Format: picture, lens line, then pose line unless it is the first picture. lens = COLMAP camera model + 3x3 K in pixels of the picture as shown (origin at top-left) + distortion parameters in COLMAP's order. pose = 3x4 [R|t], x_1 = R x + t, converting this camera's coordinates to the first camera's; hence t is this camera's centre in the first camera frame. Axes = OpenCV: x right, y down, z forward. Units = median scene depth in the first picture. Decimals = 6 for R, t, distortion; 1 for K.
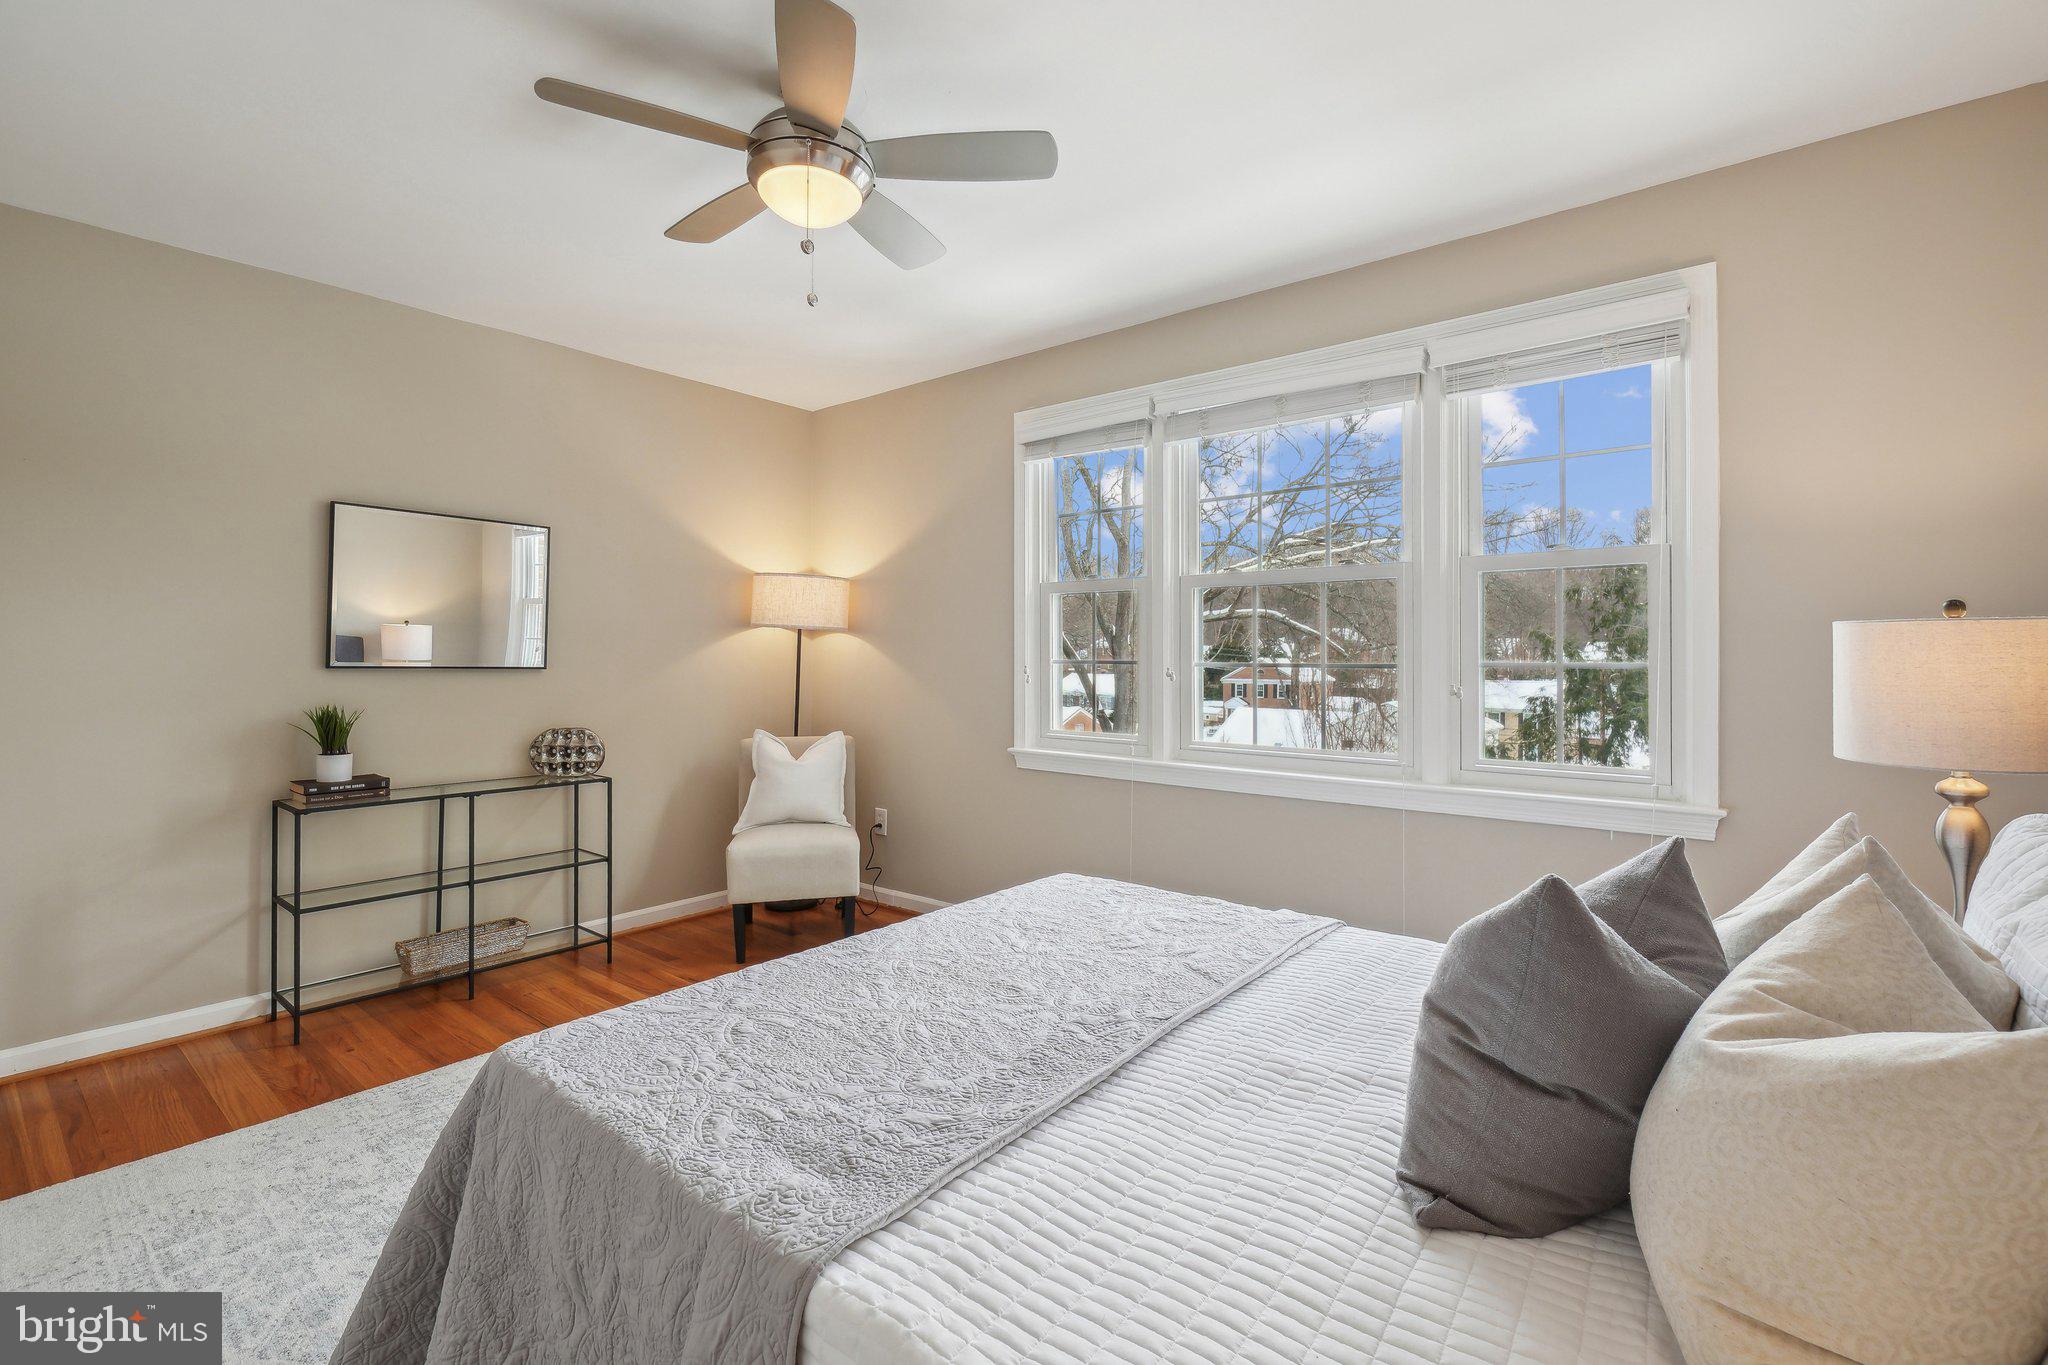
lens RADIAL K [[912.7, 0, 1027.2], [0, 912.7, 650.2], [0, 0, 1]] dist [-0.002307, -0.000884]
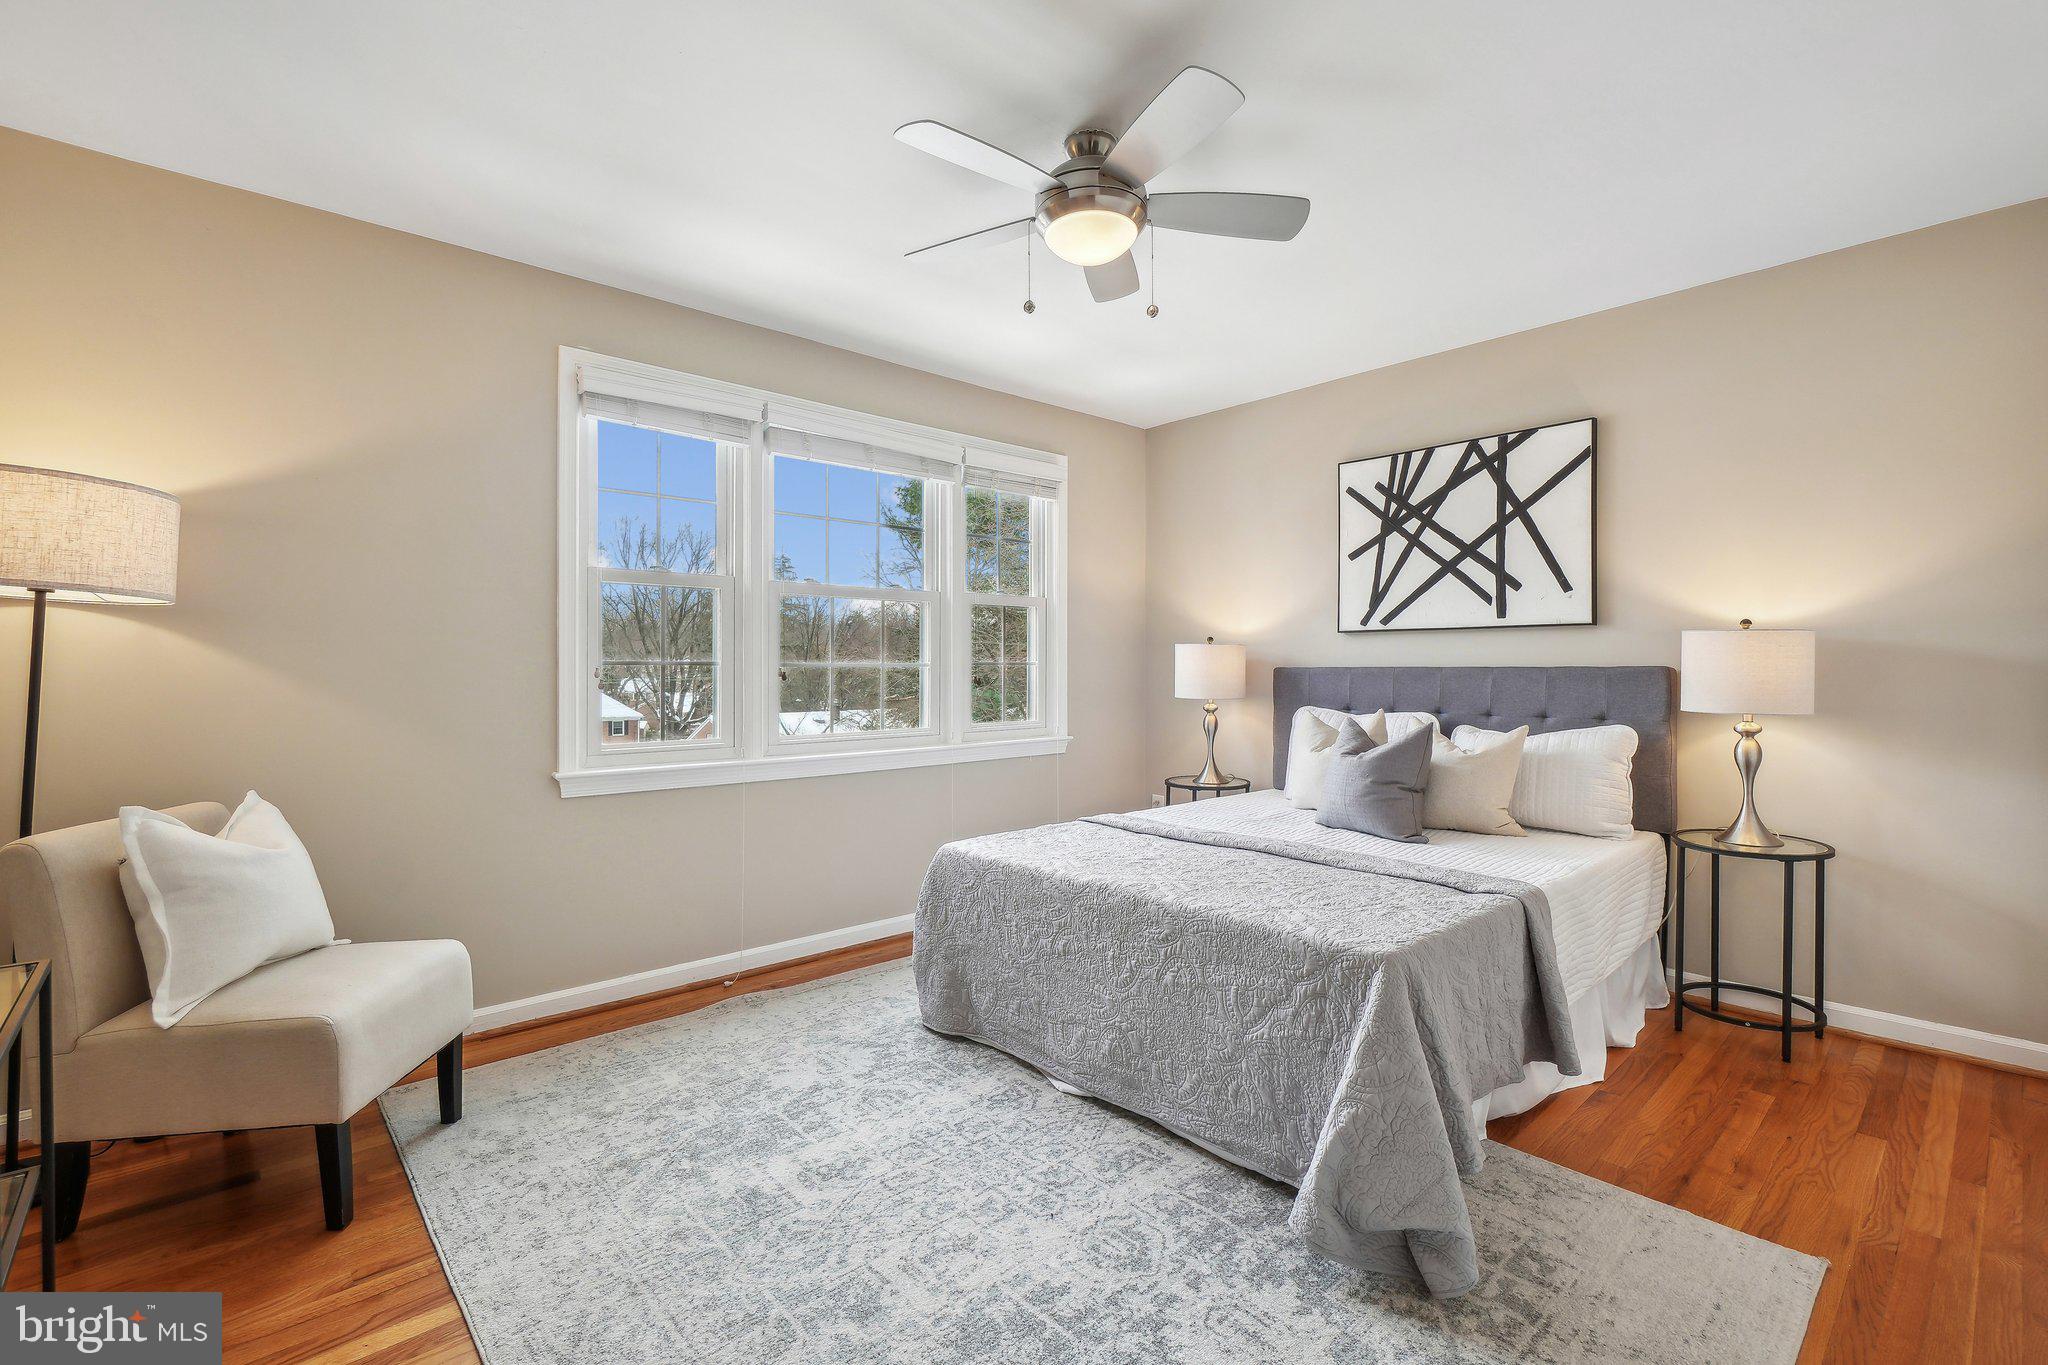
lens RADIAL K [[912.7, 0, 1025.9], [0, 912.7, 688.2], [0, 0, 1]] dist [-0.002307, -0.000884]
pose [[0.144083, -0.025719, 0.989231, -0.774108], [-0.006038, 0.999621, 0.026869, 0.011430], [-0.989547, -0.009845, 0.143873, 0.515955]]
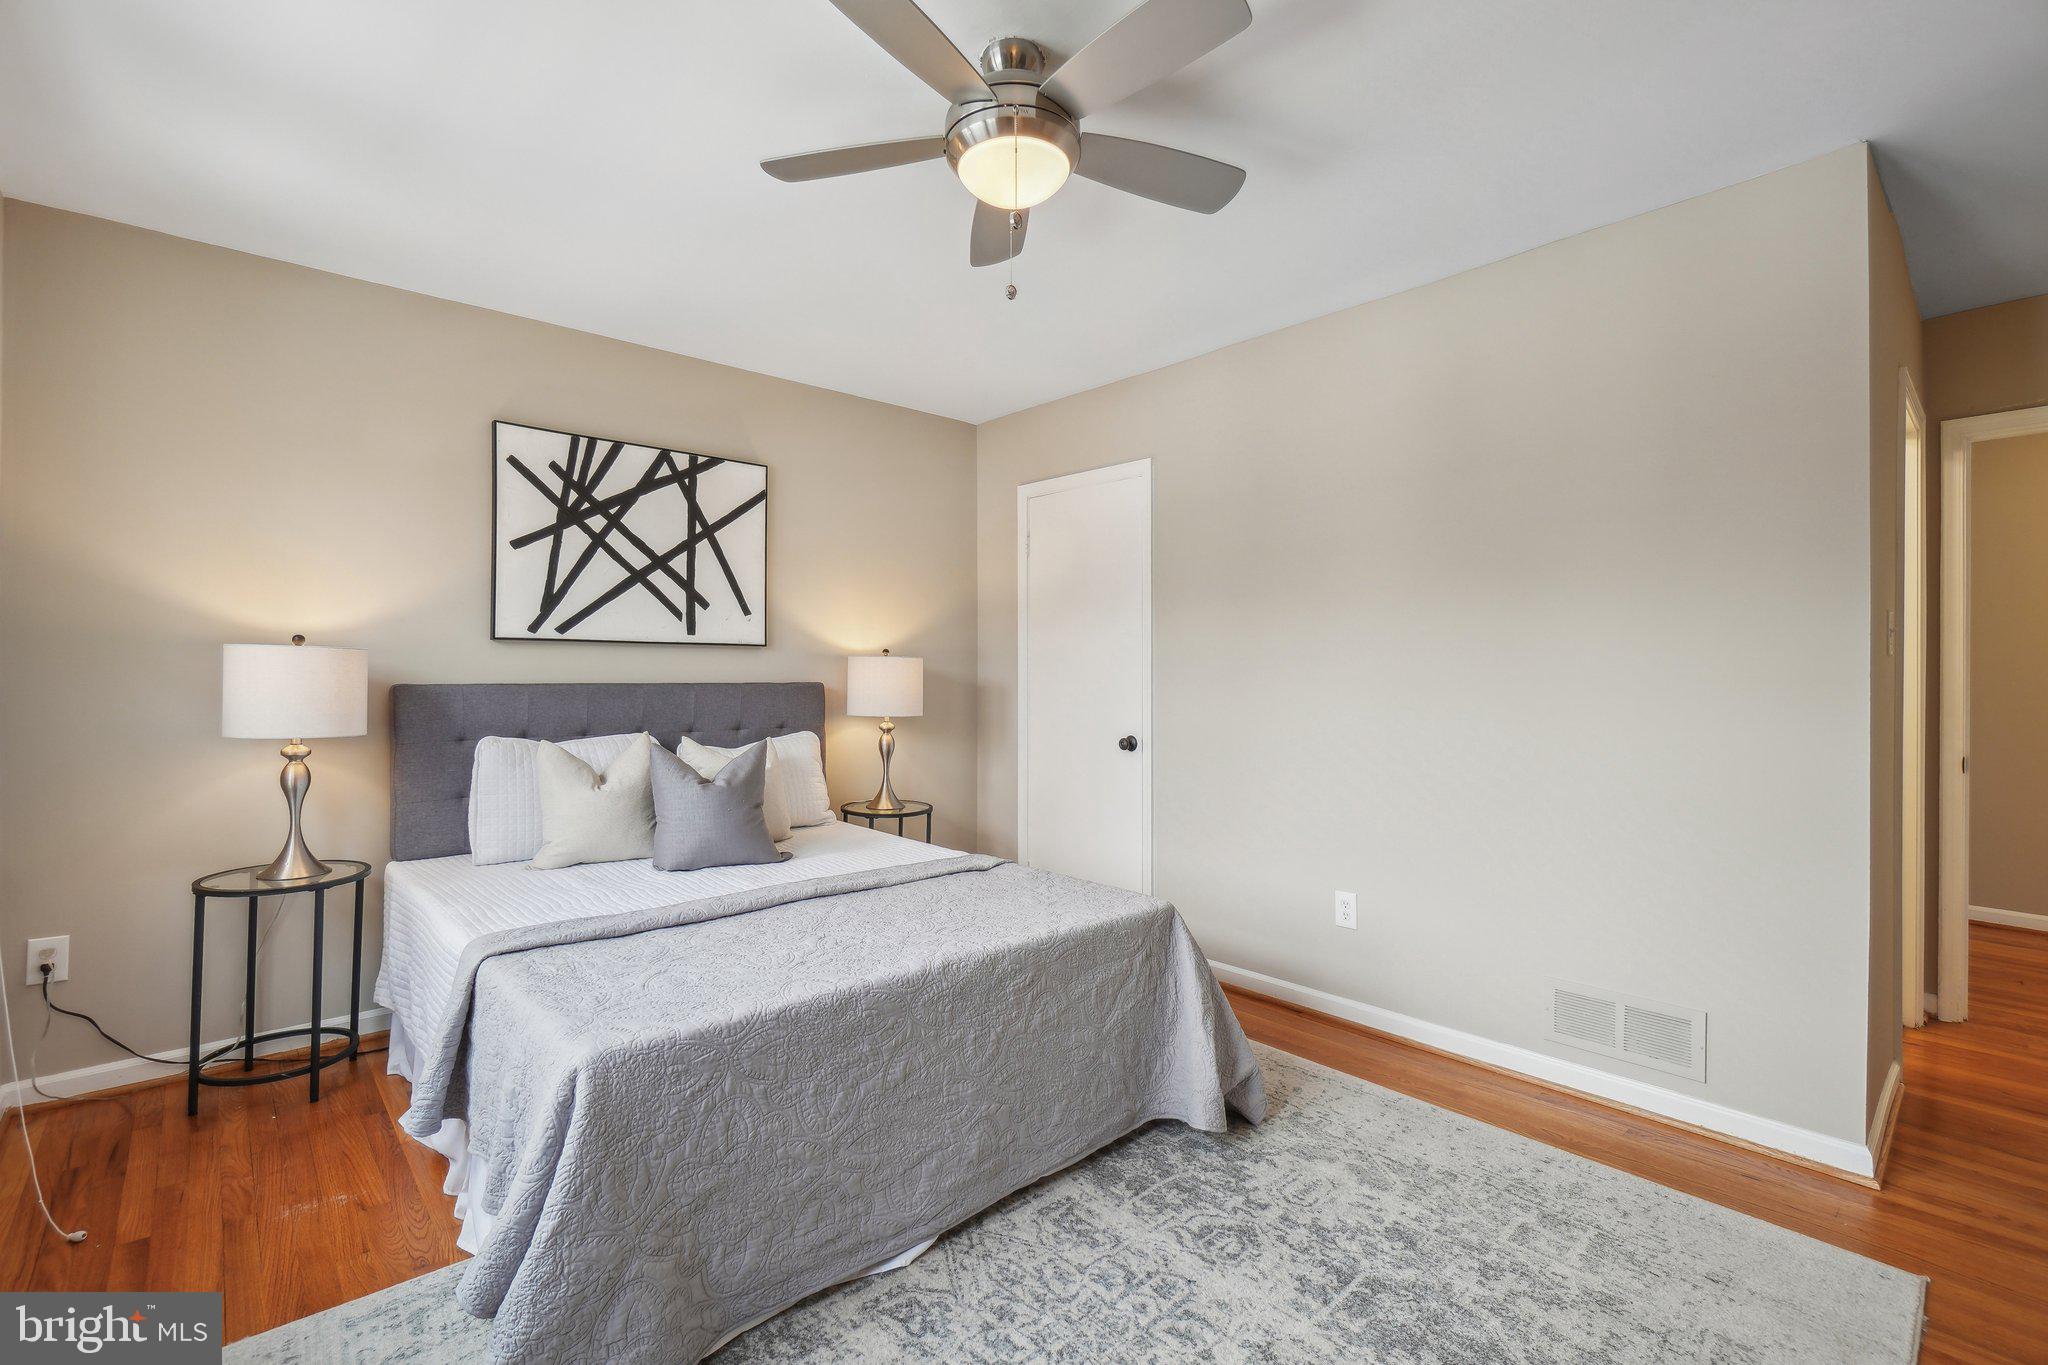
lens RADIAL K [[912.7, 0, 1034.3], [0, 912.7, 674.4], [0, 0, 1]] dist [-0.002307, -0.000884]
pose [[-0.990226, 0.008548, 0.139211, -0.222885], [0.005632, 0.999757, -0.021322, 0.025367], [-0.139359, -0.020330, -0.990033, 1.084973]]
